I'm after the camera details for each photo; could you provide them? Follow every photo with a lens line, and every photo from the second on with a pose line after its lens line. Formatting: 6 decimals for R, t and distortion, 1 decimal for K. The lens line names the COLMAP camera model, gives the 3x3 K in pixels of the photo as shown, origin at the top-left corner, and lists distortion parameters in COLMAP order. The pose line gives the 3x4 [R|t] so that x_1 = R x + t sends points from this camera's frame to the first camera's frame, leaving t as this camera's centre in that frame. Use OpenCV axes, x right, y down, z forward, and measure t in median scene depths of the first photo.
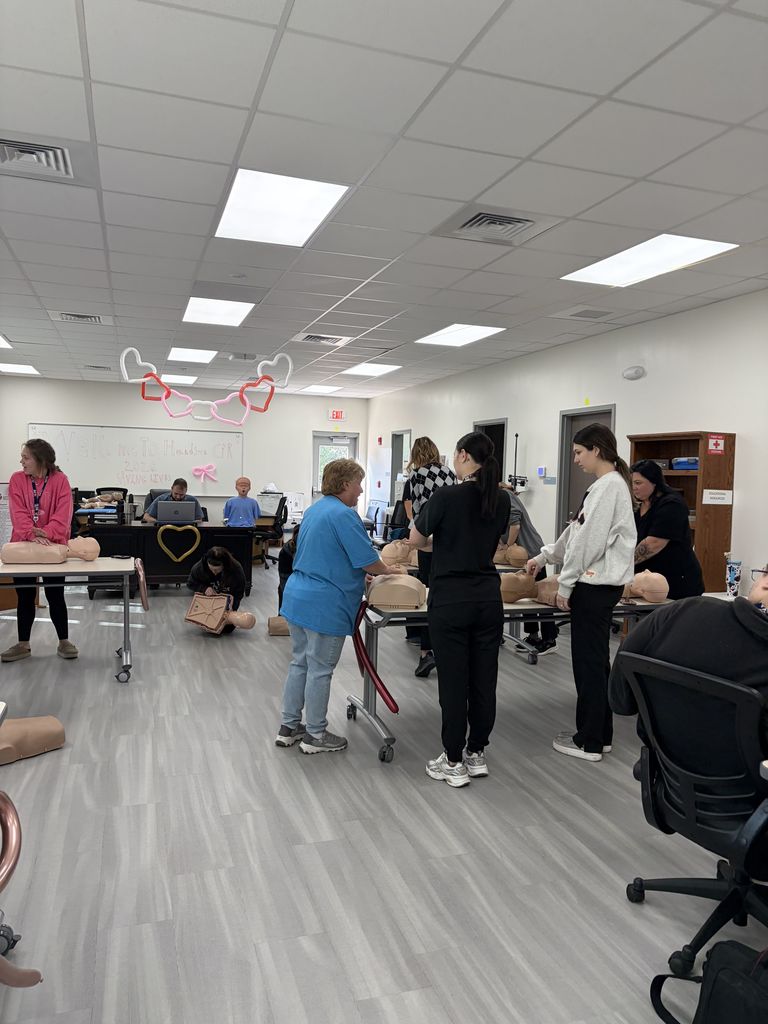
lens RADIAL K [[771.5, 0, 384.0], [0, 771.5, 512.0], [0, 0, 1]] dist [0.082244, -0.000005]
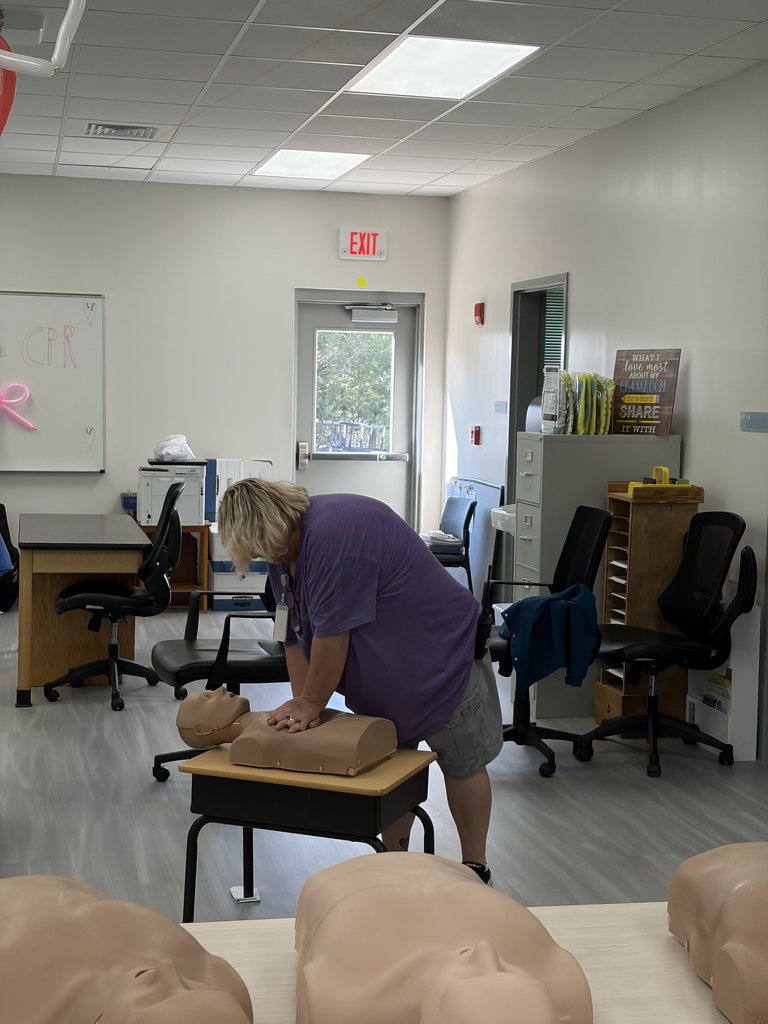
lens RADIAL K [[1530.9, 0, 384.0], [0, 1530.9, 512.0], [0, 0, 1]] dist [-0.002092, -0.003979]
pose [[0.996838, -0.002936, -0.079411, 0.007040], [0.004837, 0.999706, 0.023759, -0.018138], [0.079318, -0.024068, 0.996559, 0.306460]]
